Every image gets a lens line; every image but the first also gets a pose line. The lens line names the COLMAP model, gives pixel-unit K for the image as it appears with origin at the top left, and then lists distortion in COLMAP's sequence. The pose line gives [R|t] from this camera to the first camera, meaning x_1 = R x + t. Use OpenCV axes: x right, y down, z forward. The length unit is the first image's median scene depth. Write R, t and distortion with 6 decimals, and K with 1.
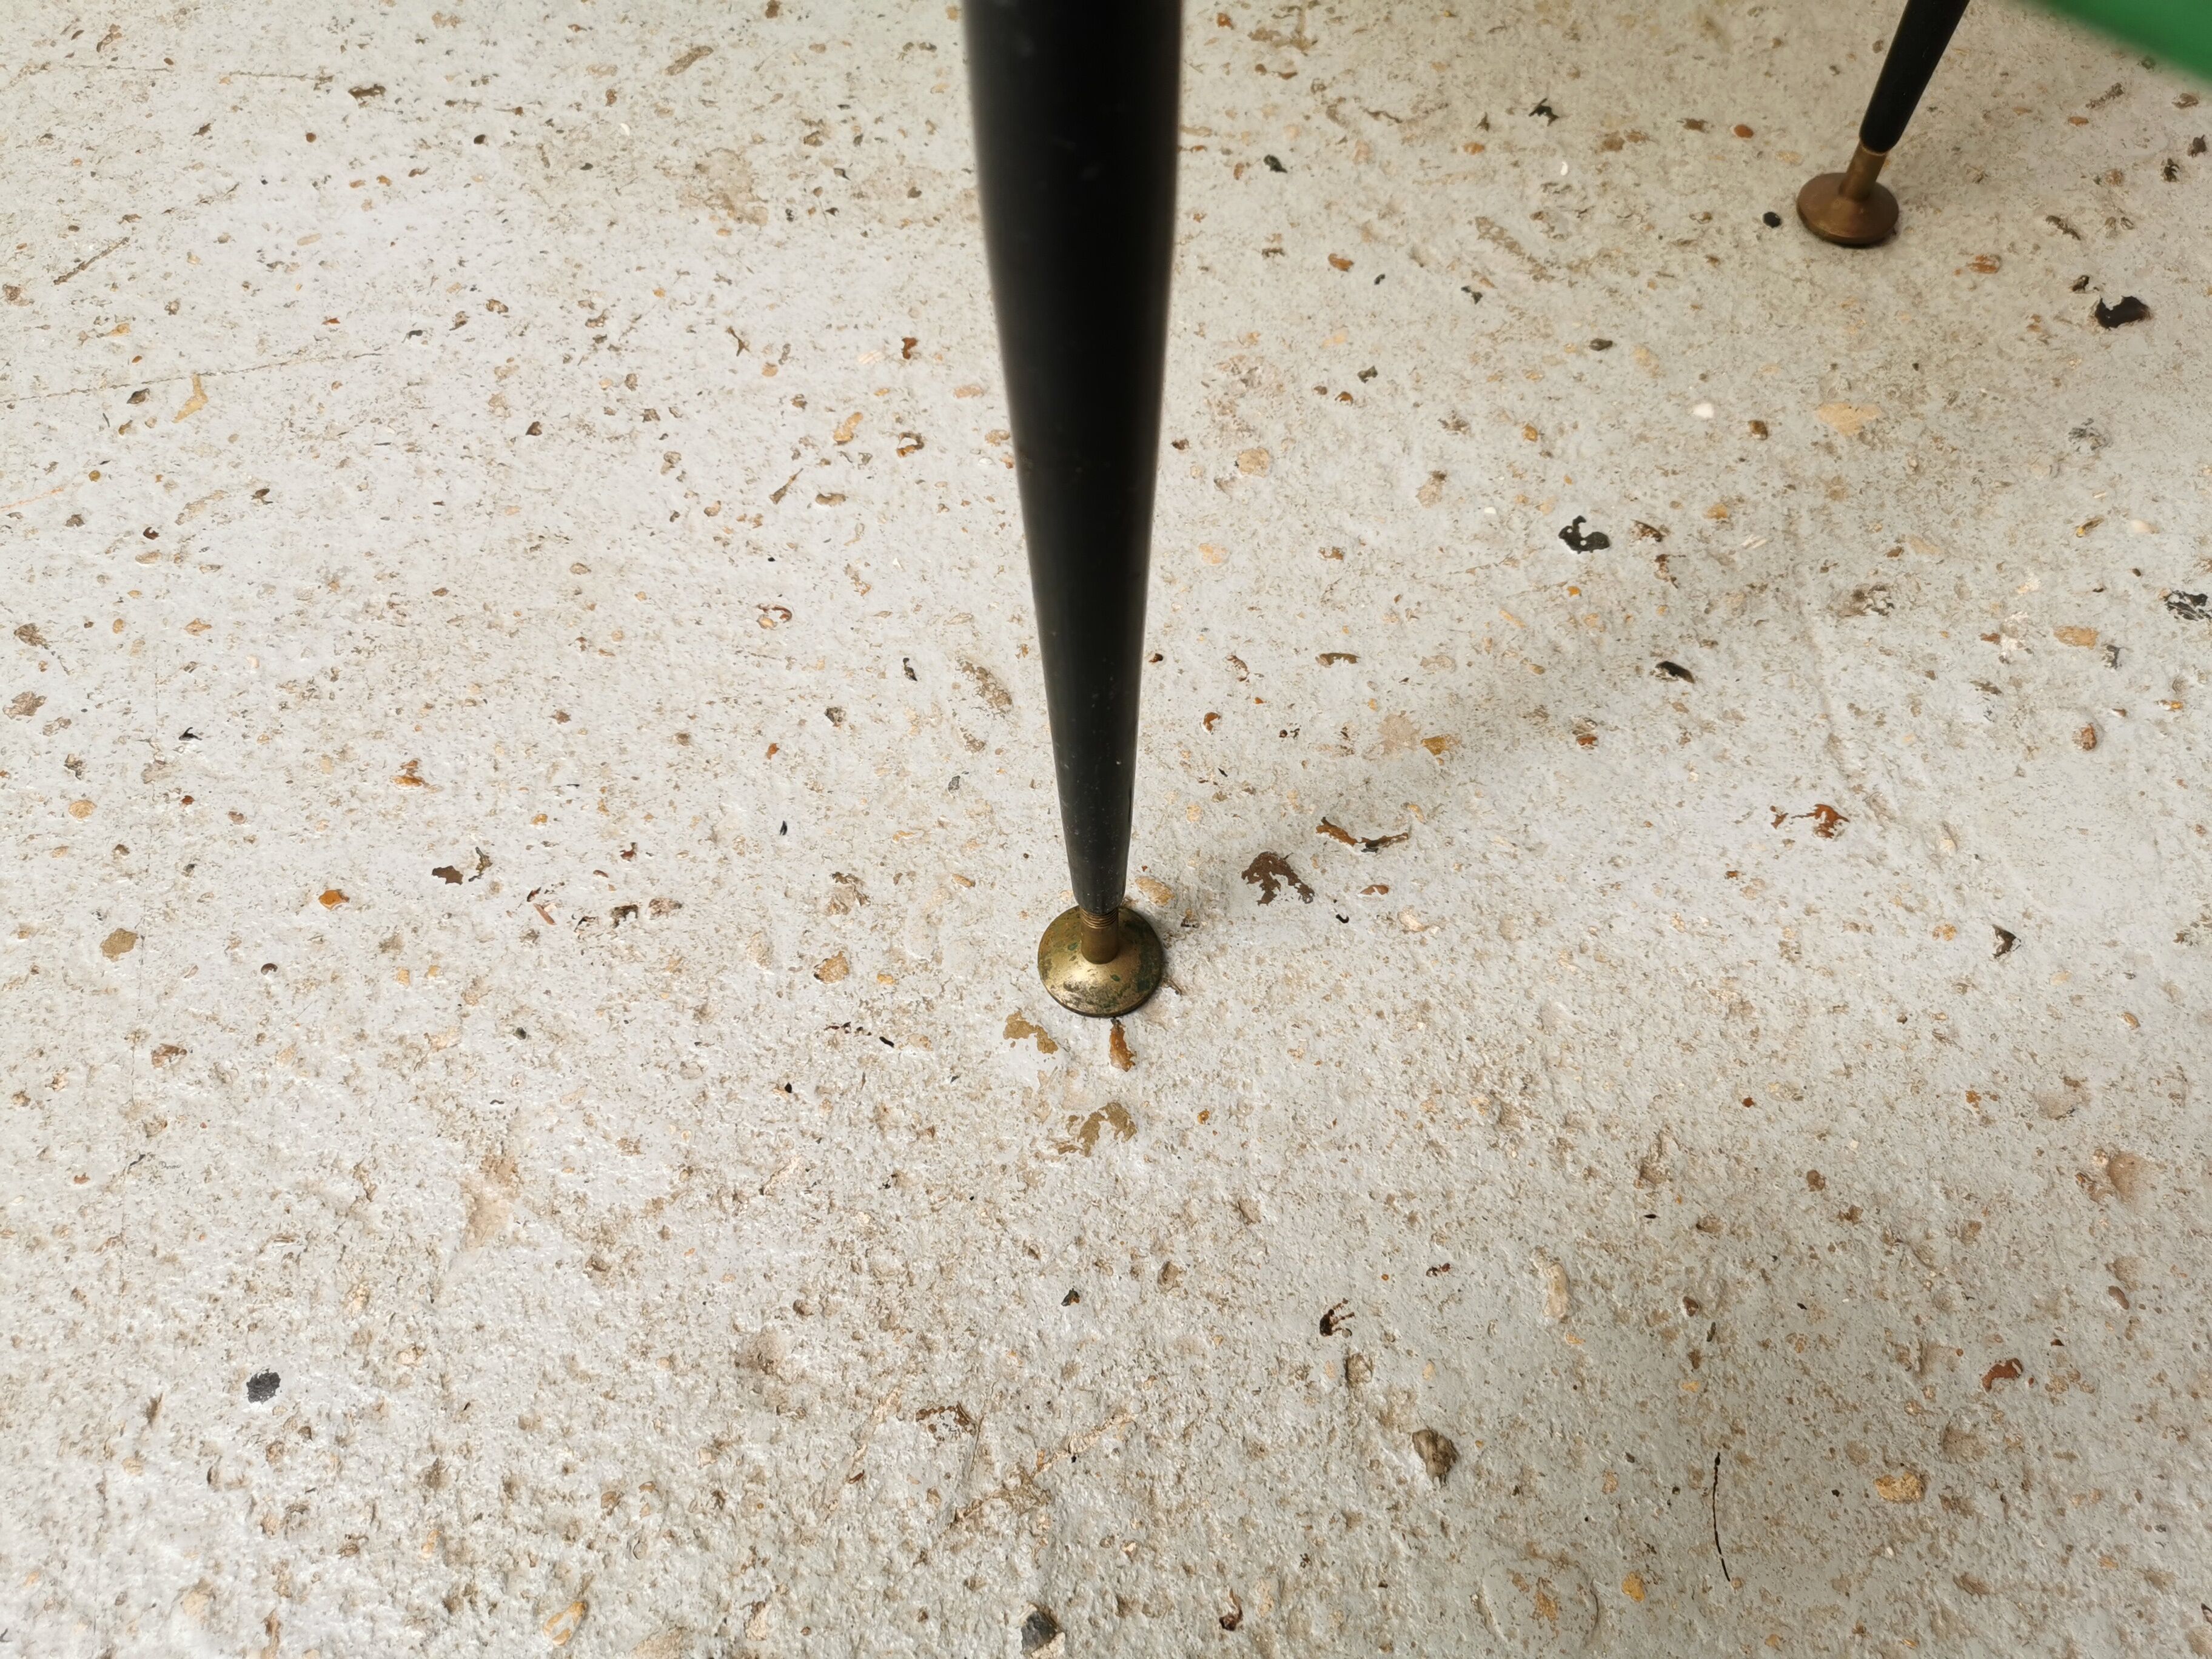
lens RADIAL K [[1721.9, 0, 1111.0], [0, 1721.9, 837.6], [0, 0, 1]] dist [0.052356, -0.068878]
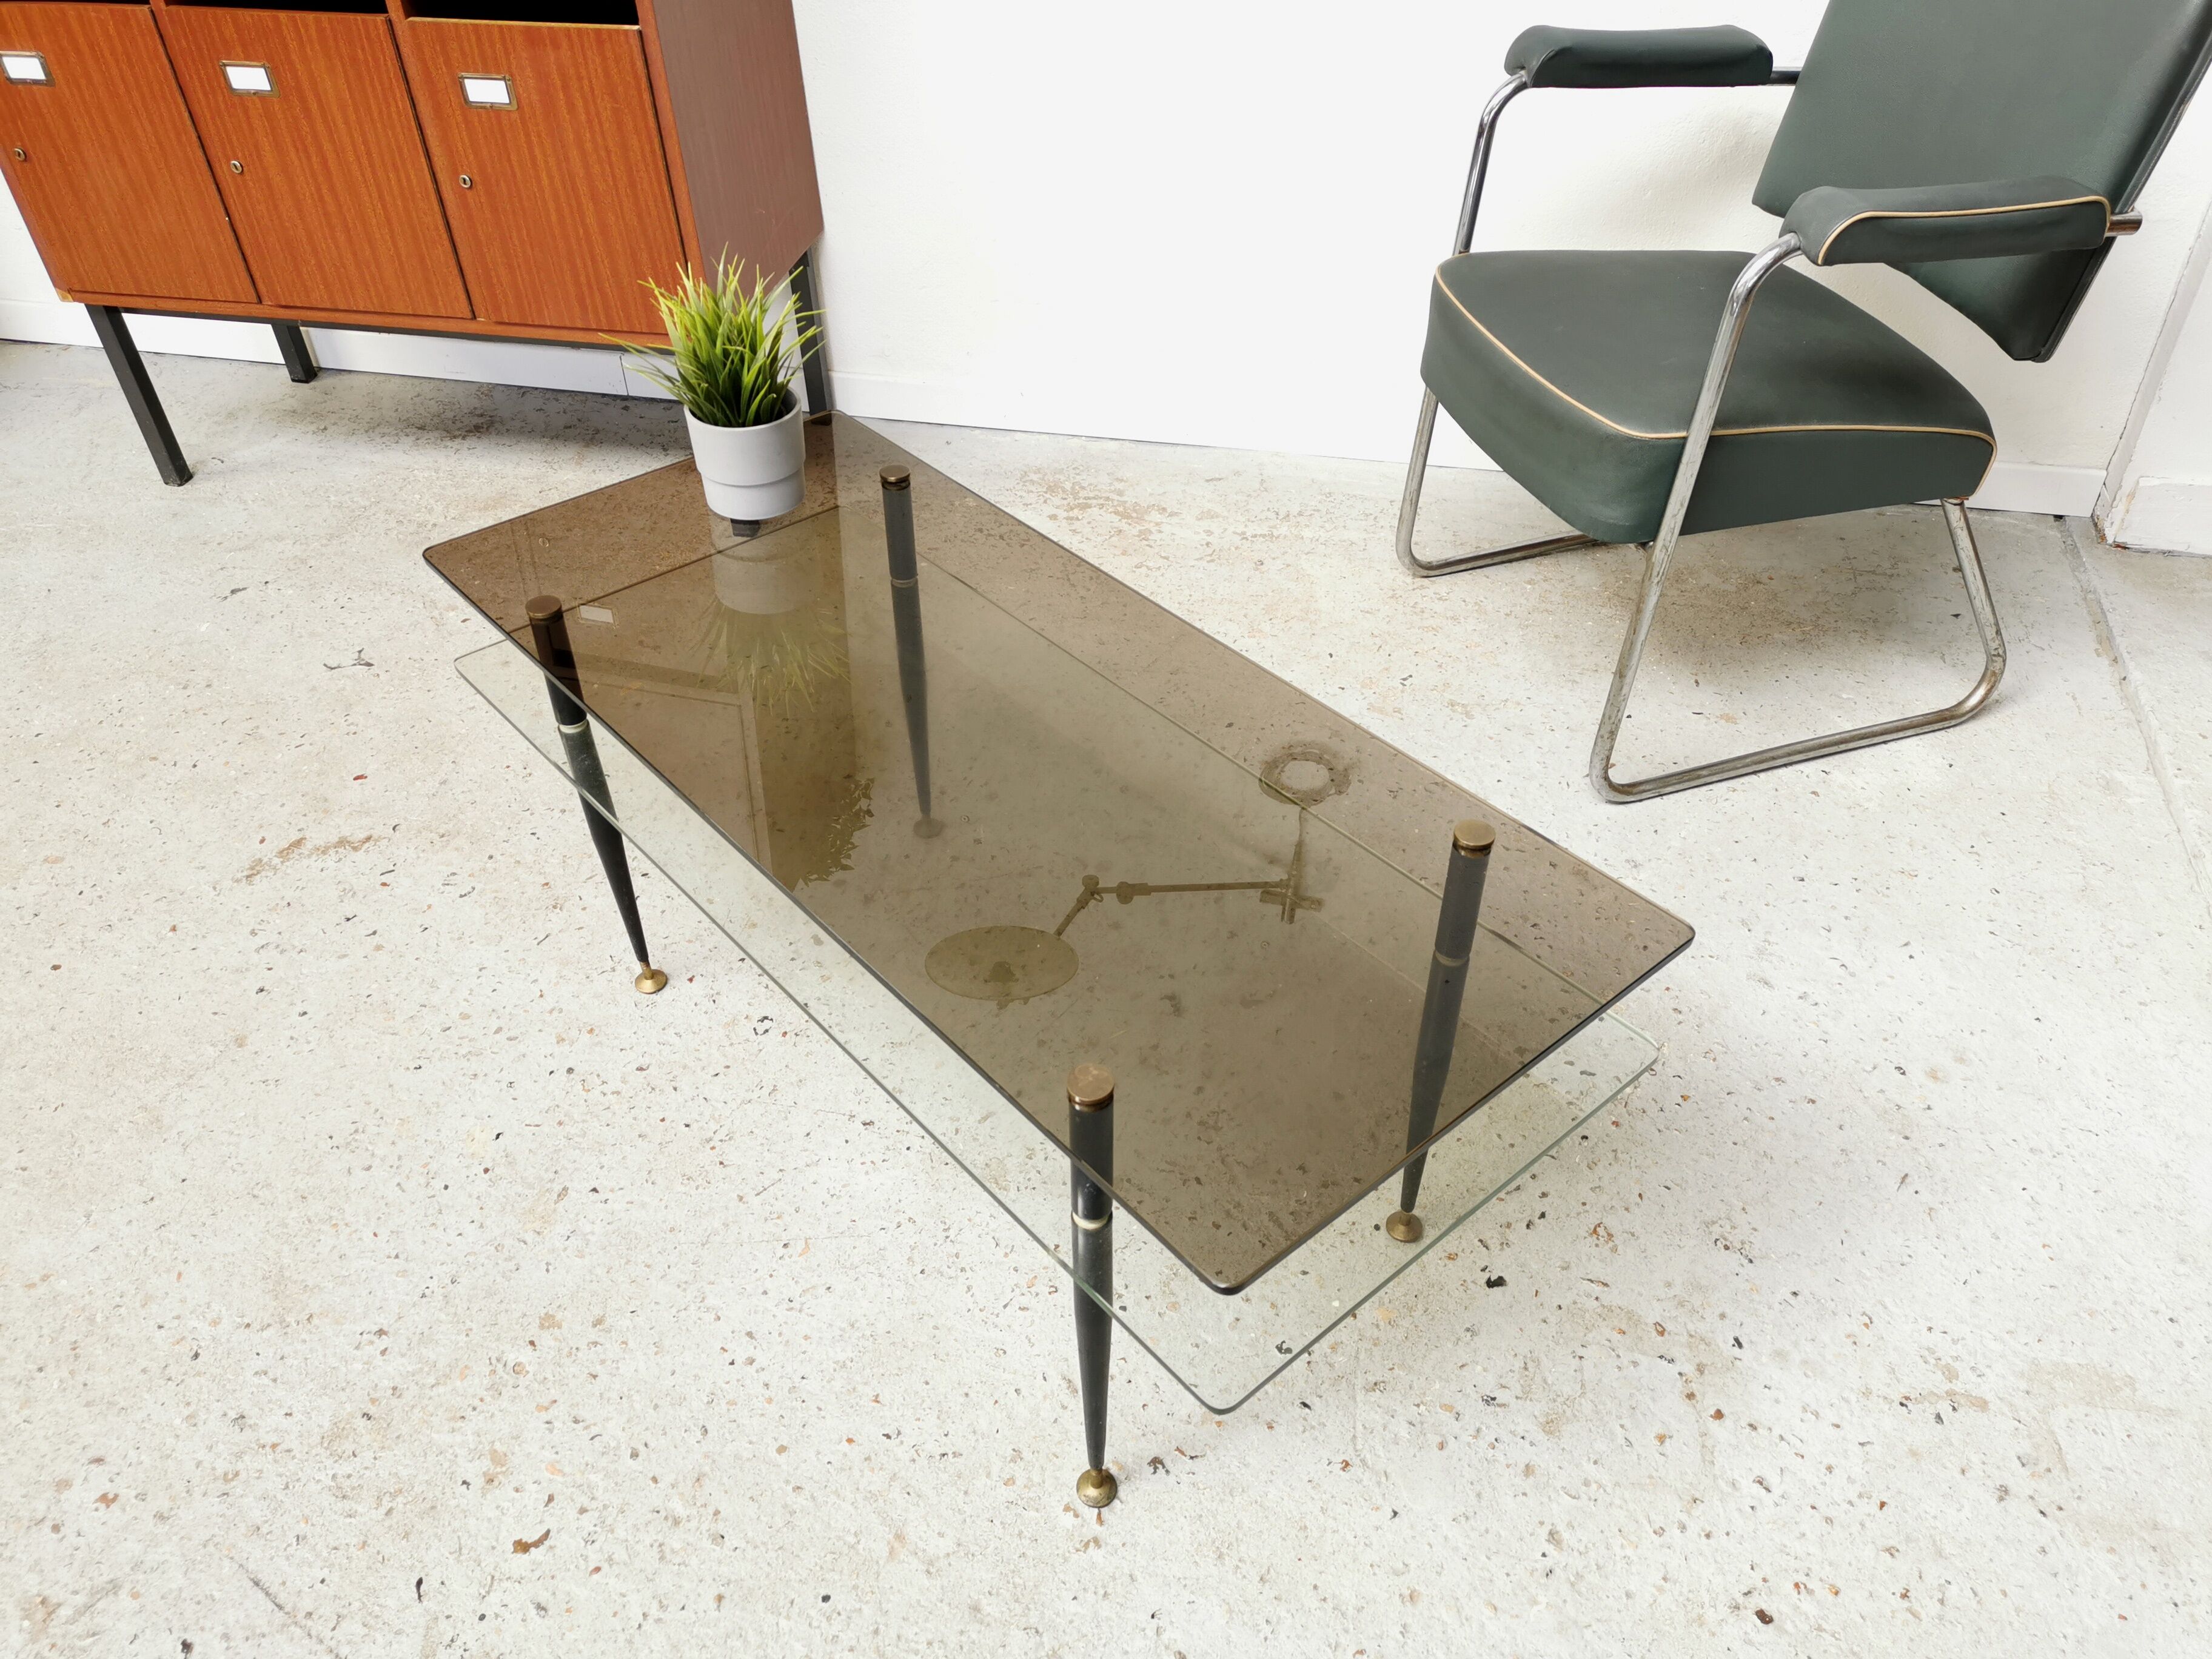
lens RADIAL K [[1705.8, 0, 1103.3], [0, 1705.8, 826.7], [0, 0, 1]] dist [0.078433, -0.086622]
pose [[0.993413, 0.072116, -0.089055, 0.185854], [-0.098408, 0.935068, -0.340534, 0.012789], [0.058715, 0.347055, 0.936005, -2.180126]]
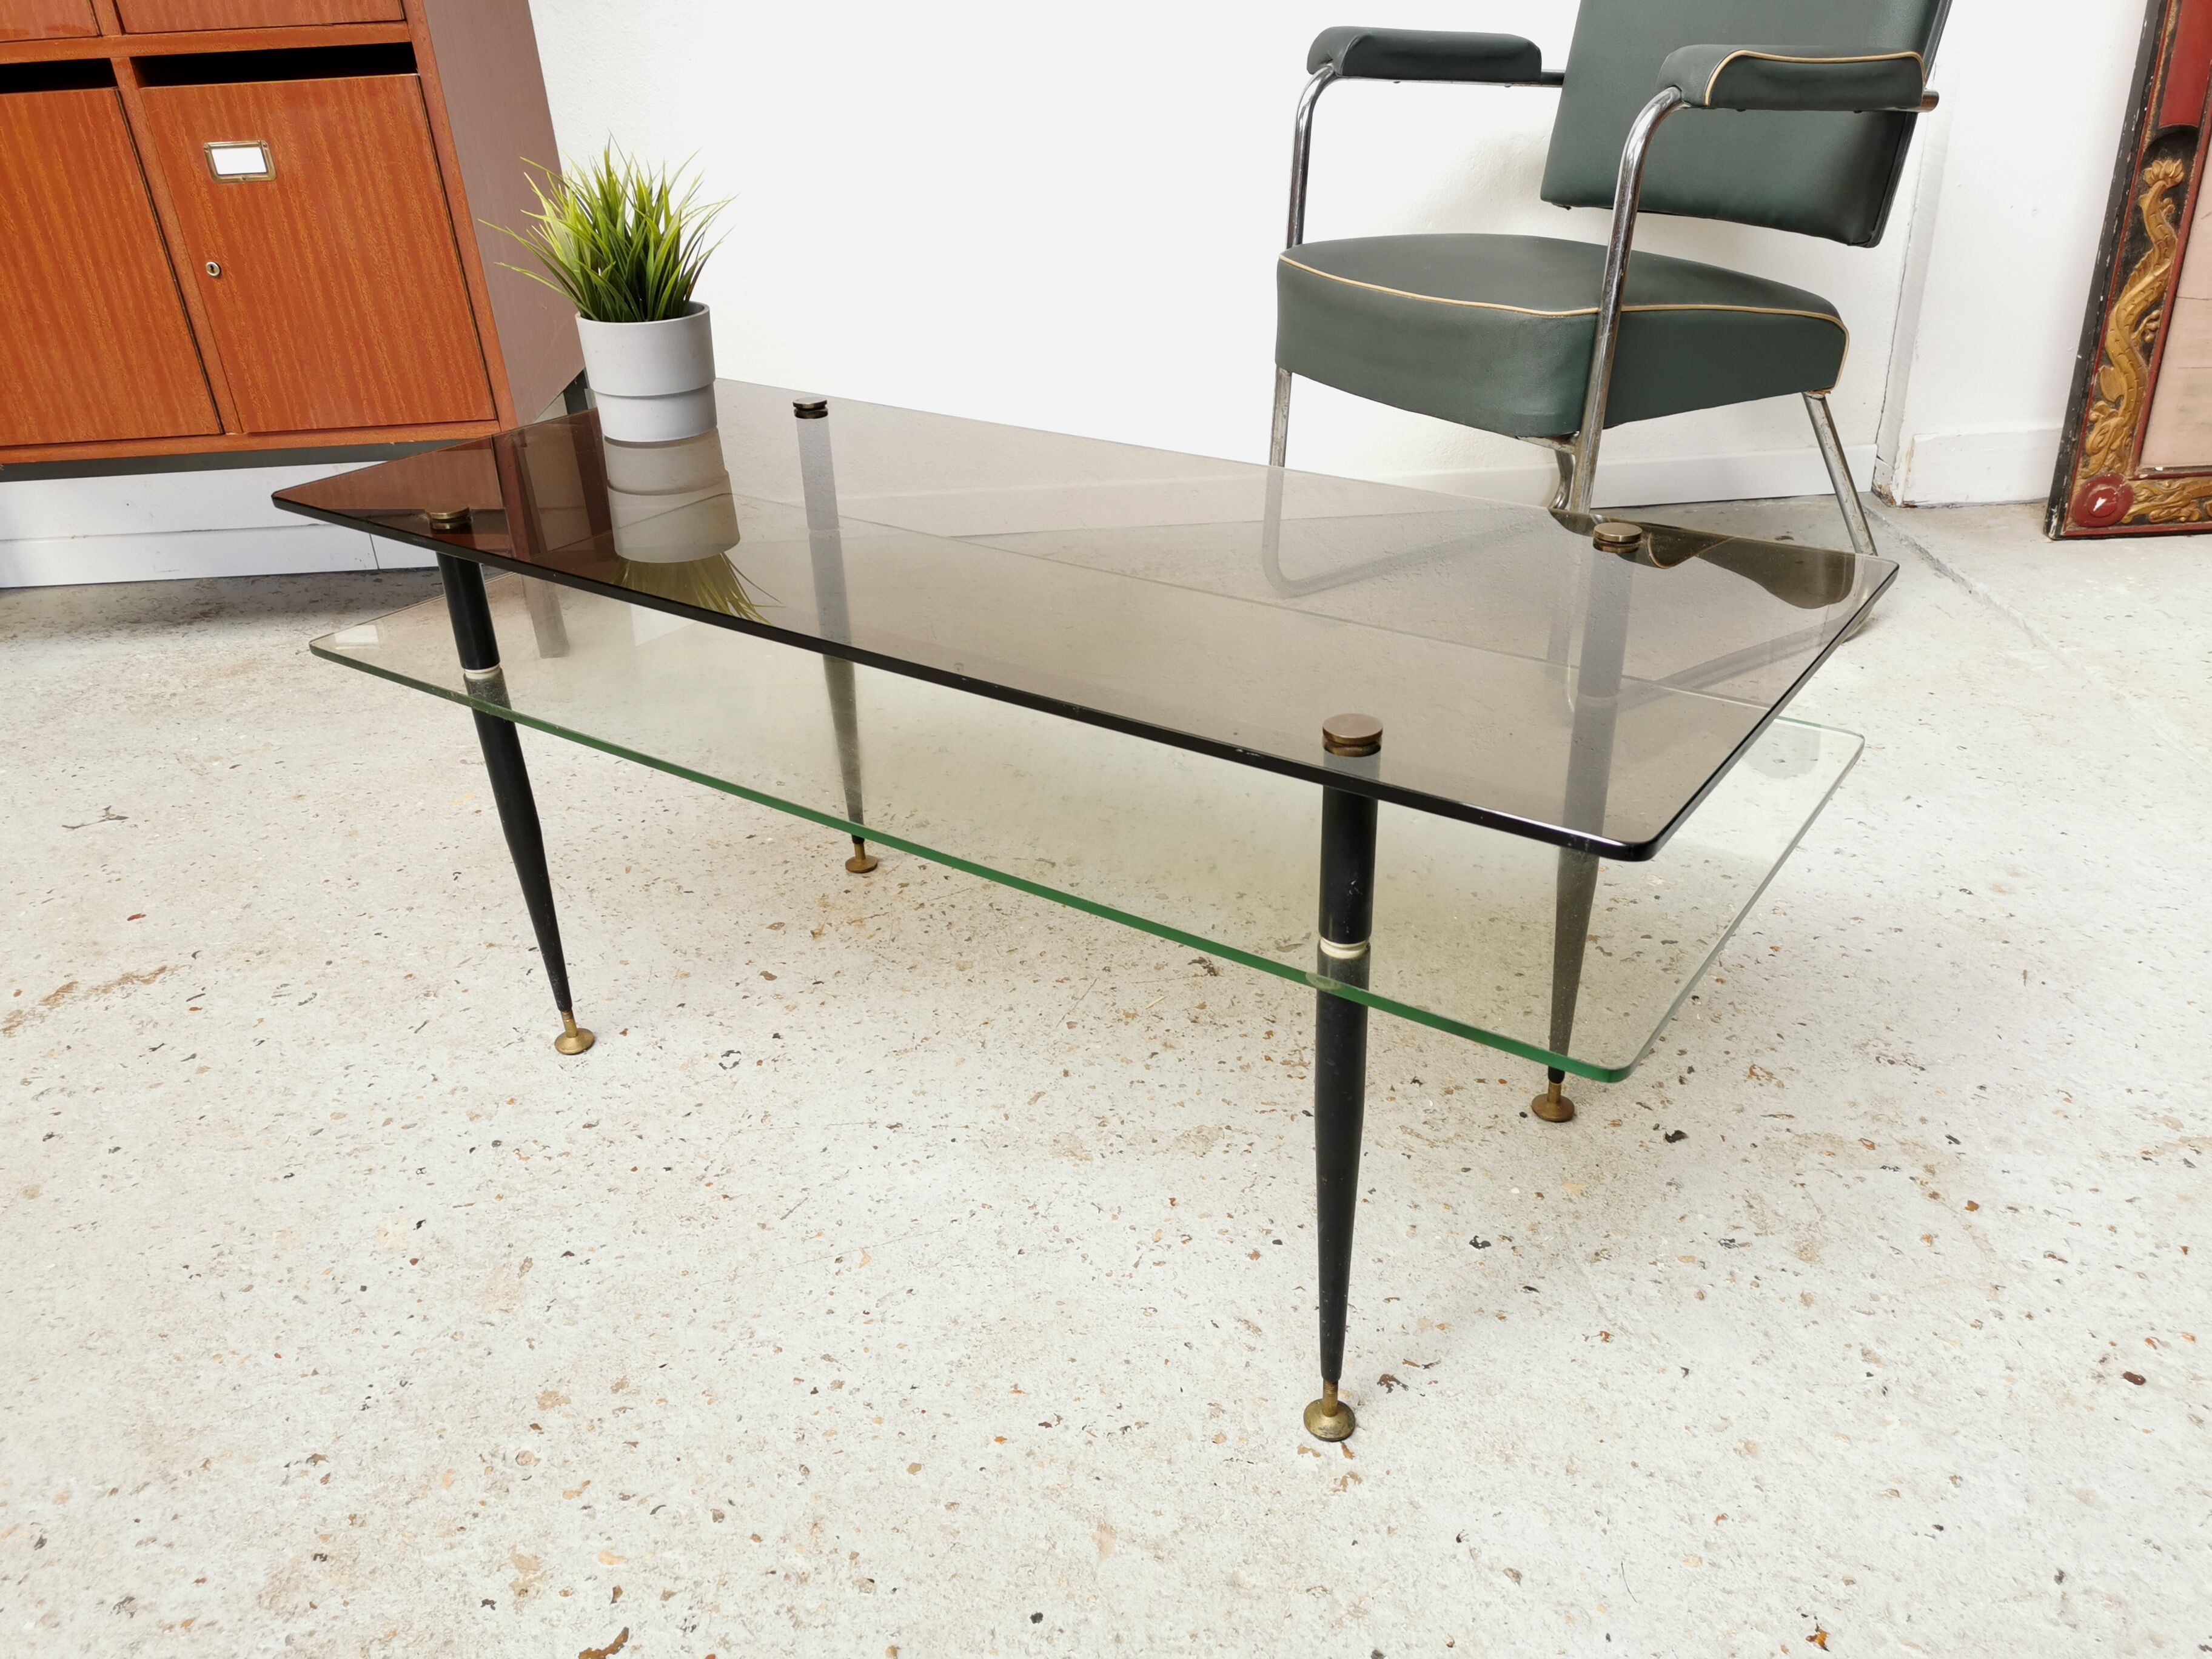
lens RADIAL K [[1701.6, 0, 1102.8], [0, 1701.6, 836.7], [0, 0, 1]] dist [0.069314, -0.073769]
pose [[0.991175, -0.083395, 0.103045, -0.480343], [0.125498, 0.840691, -0.526772, 0.585880], [-0.042699, 0.535055, 0.843737, -1.391091]]
